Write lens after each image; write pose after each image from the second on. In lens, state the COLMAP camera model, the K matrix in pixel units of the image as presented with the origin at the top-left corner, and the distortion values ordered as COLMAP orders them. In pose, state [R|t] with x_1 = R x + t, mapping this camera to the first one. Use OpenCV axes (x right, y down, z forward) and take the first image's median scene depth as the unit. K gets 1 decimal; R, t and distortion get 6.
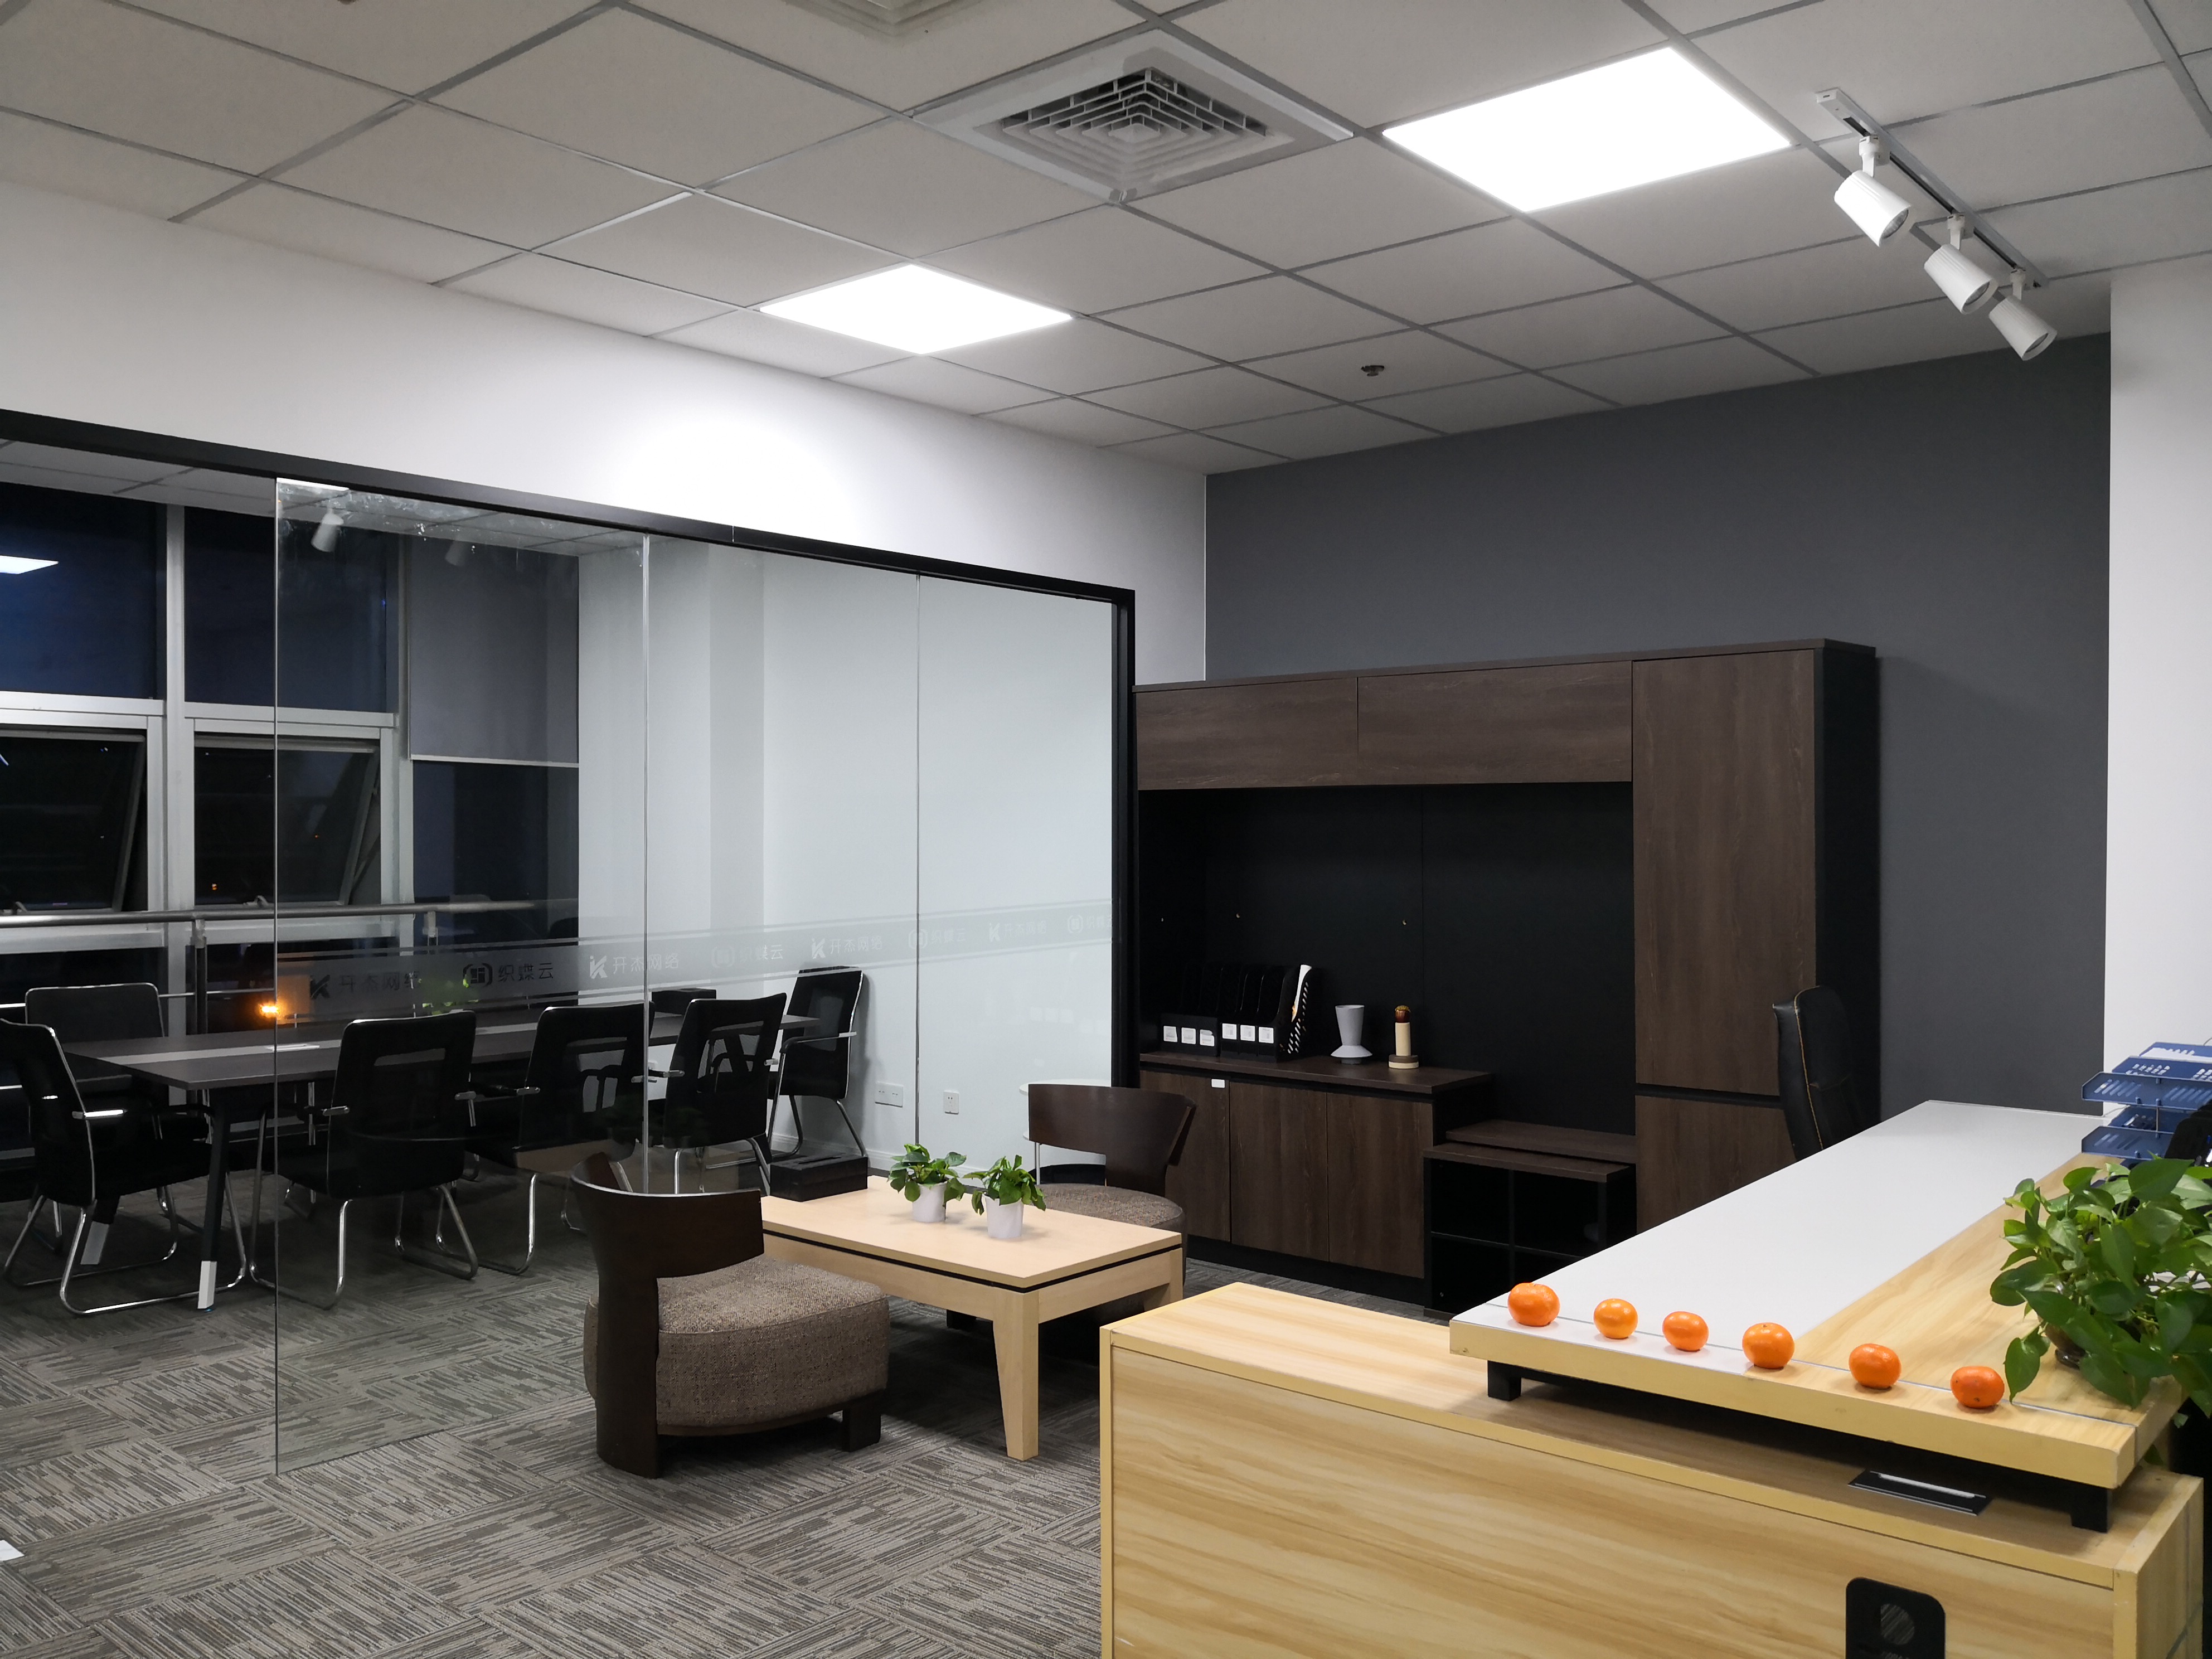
lens RADIAL K [[1798.6, 0, 1118.8], [0, 1798.6, 850.7], [0, 0, 1]] dist [0.004074, -0.005341]
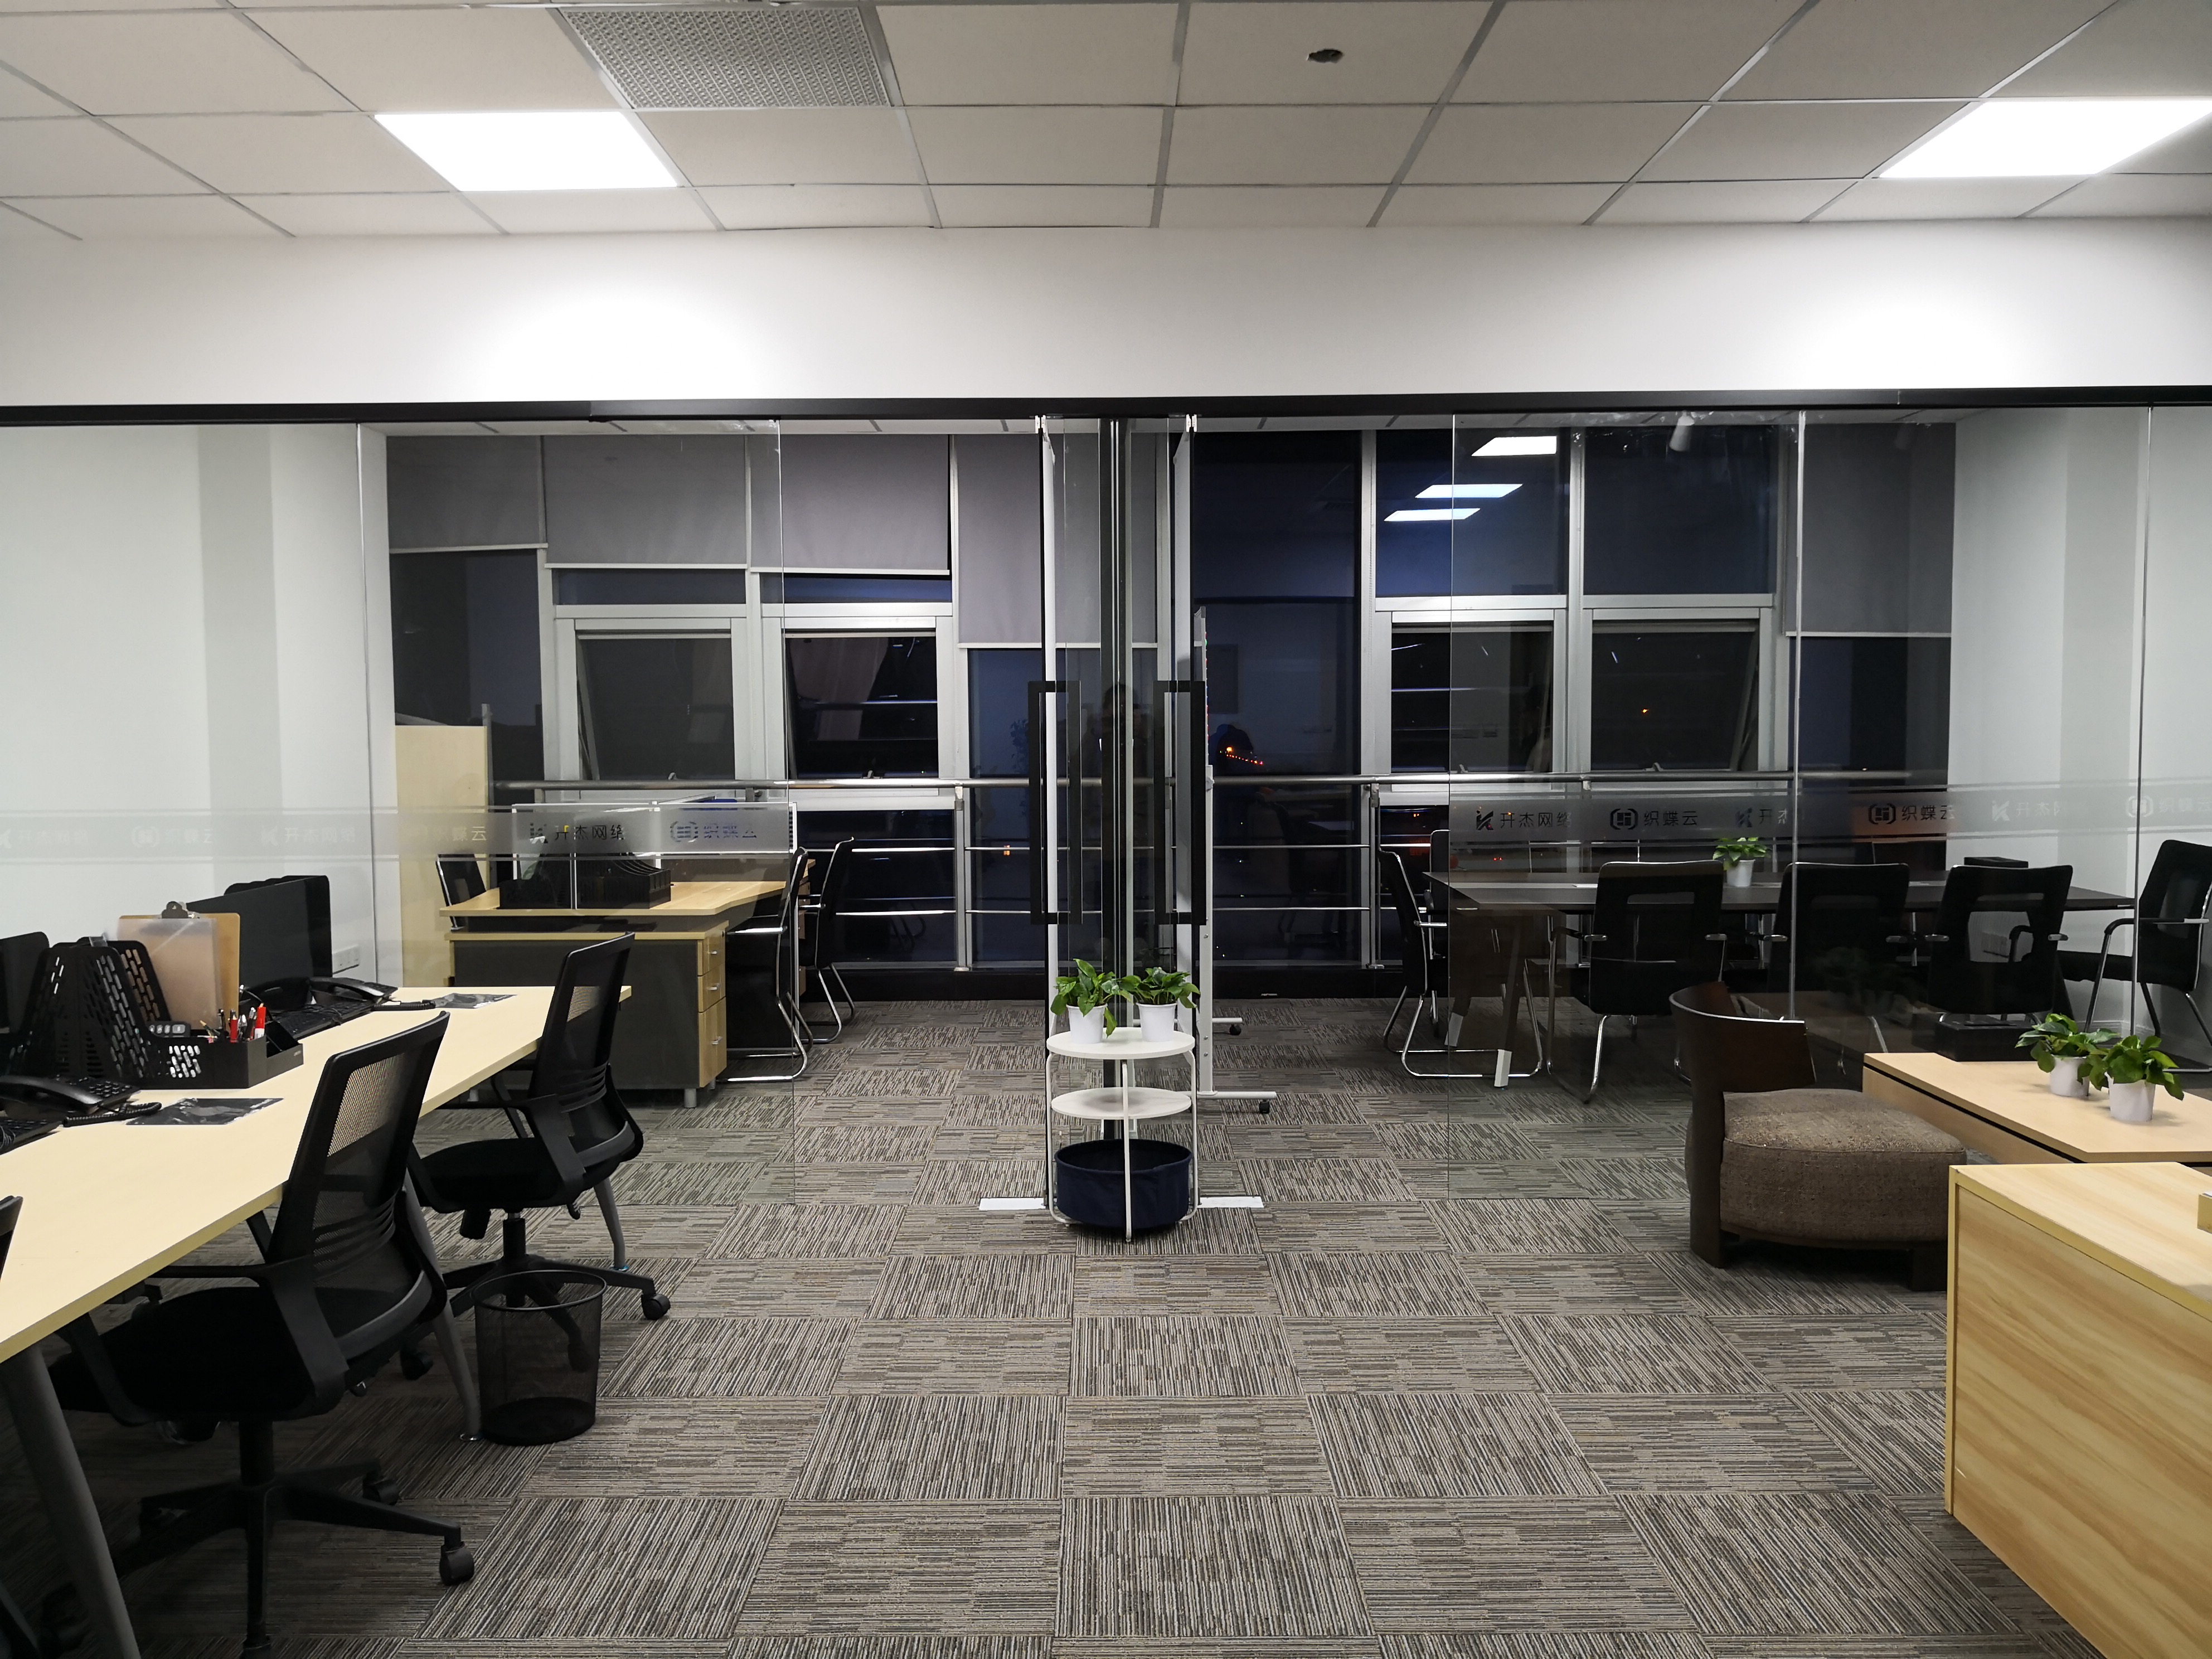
lens RADIAL K [[1806.6, 0, 1106.0], [0, 1806.6, 829.5], [0, 0, 1]] dist [-0.000874, -0.011805]
pose [[0.650114, 0.035819, -0.758992, 0.275283], [0.003870, 0.998719, 0.050448, 0.014331], [0.759827, -0.035734, 0.649143, -0.009136]]
